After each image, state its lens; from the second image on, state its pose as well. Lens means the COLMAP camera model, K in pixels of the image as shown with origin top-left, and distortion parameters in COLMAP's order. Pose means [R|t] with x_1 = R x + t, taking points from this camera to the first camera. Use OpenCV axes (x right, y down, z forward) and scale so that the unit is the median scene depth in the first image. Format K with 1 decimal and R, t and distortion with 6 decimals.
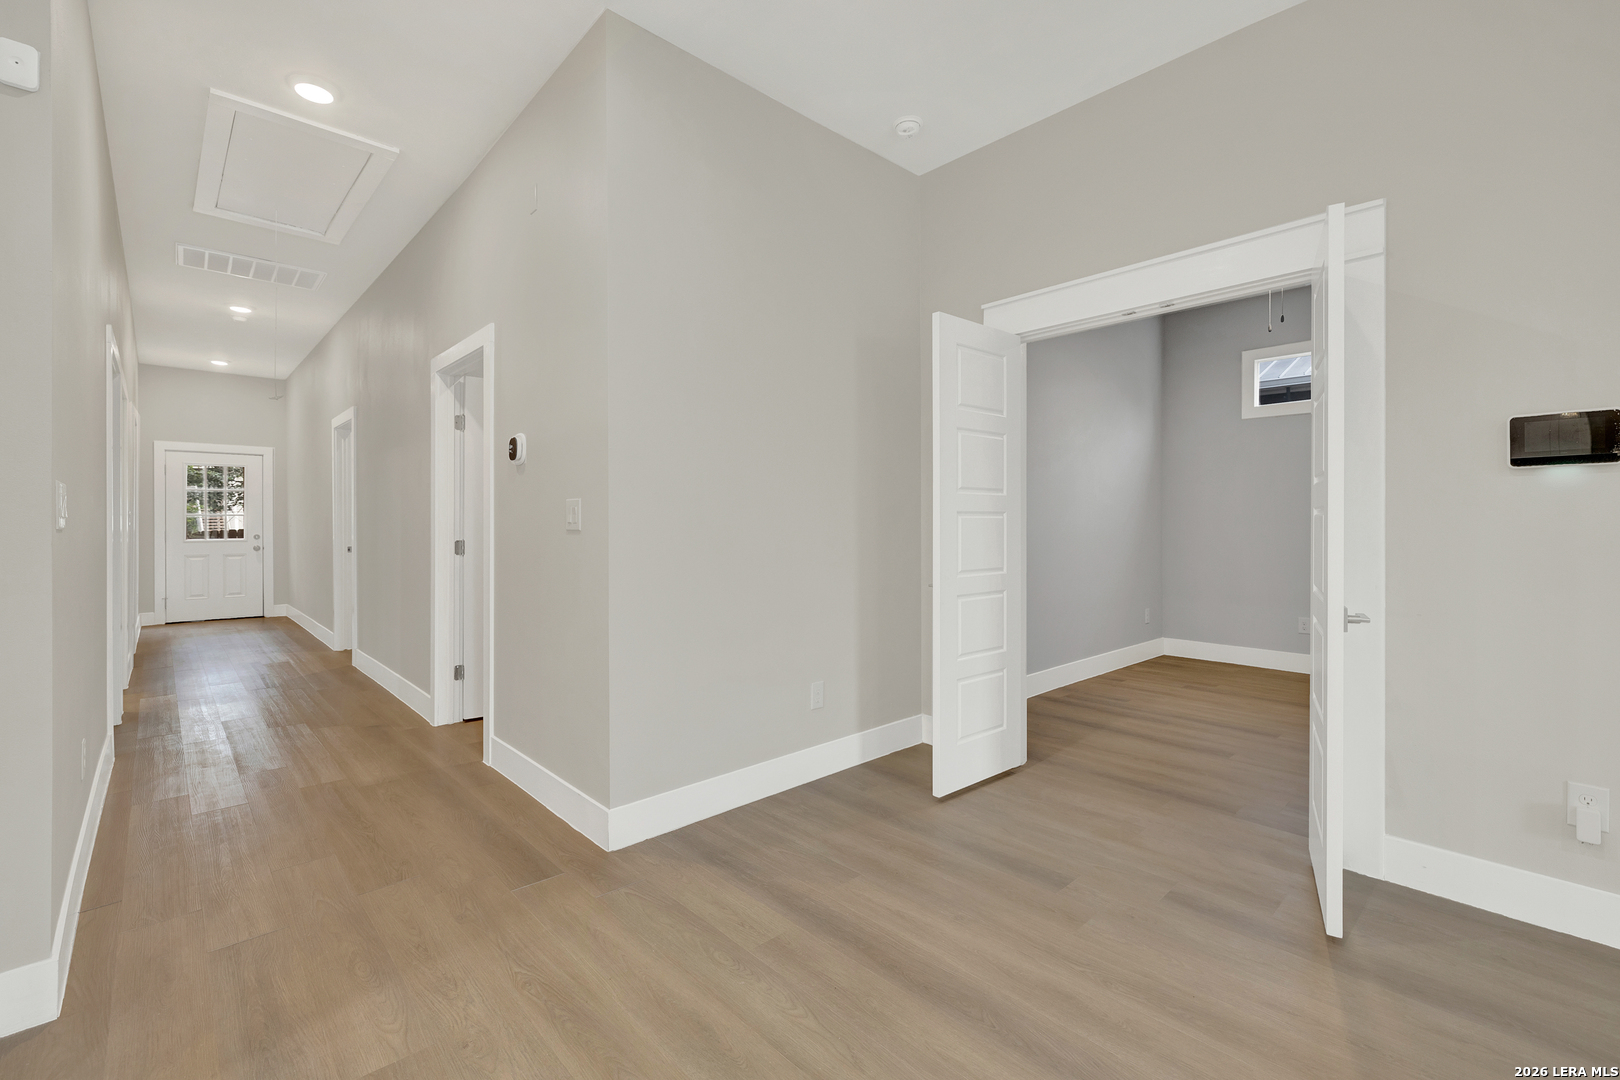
lens RADIAL K [[705.1, 0, 804.9], [0, 705.1, 532.2], [0, 0, 1]] dist [0.002071, 0.000353]
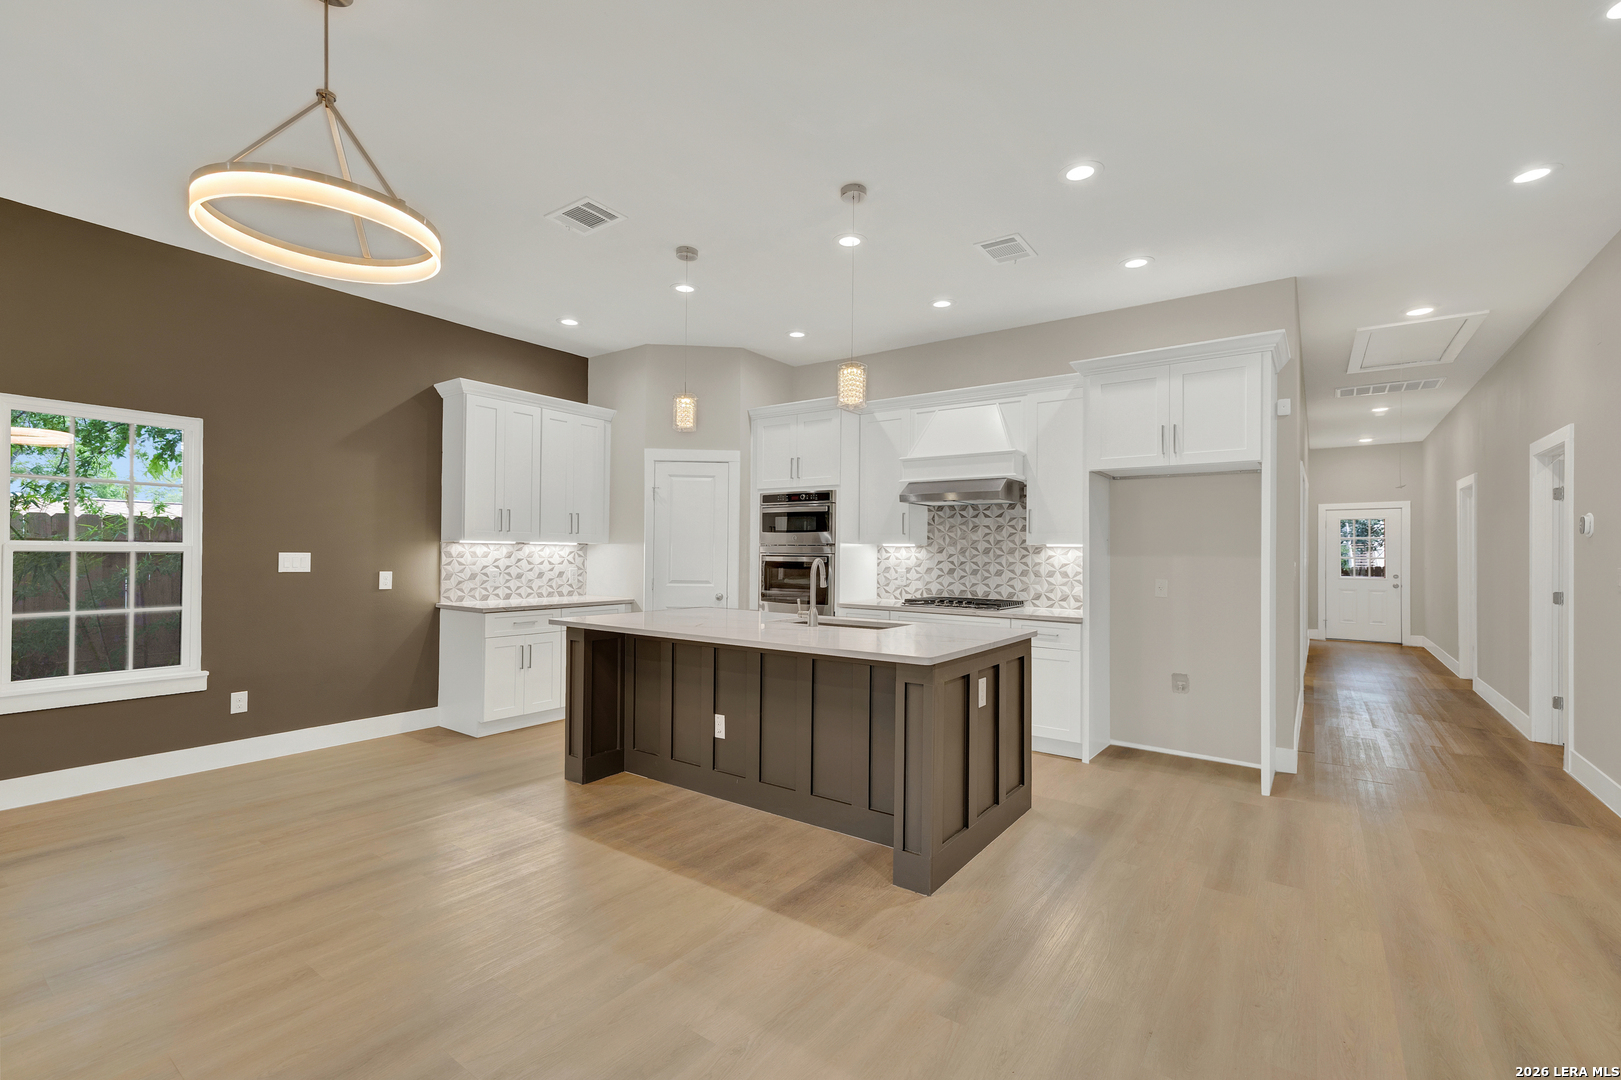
lens RADIAL K [[705.5, 0, 805.4], [0, 705.5, 532.2], [0, 0, 1]] dist [0.002071, 0.000353]
pose [[0.203845, -0.020788, -0.978782, 0.319474], [-0.024019, 0.999367, -0.026227, -0.020972], [0.978709, 0.028856, 0.203217, -0.372078]]
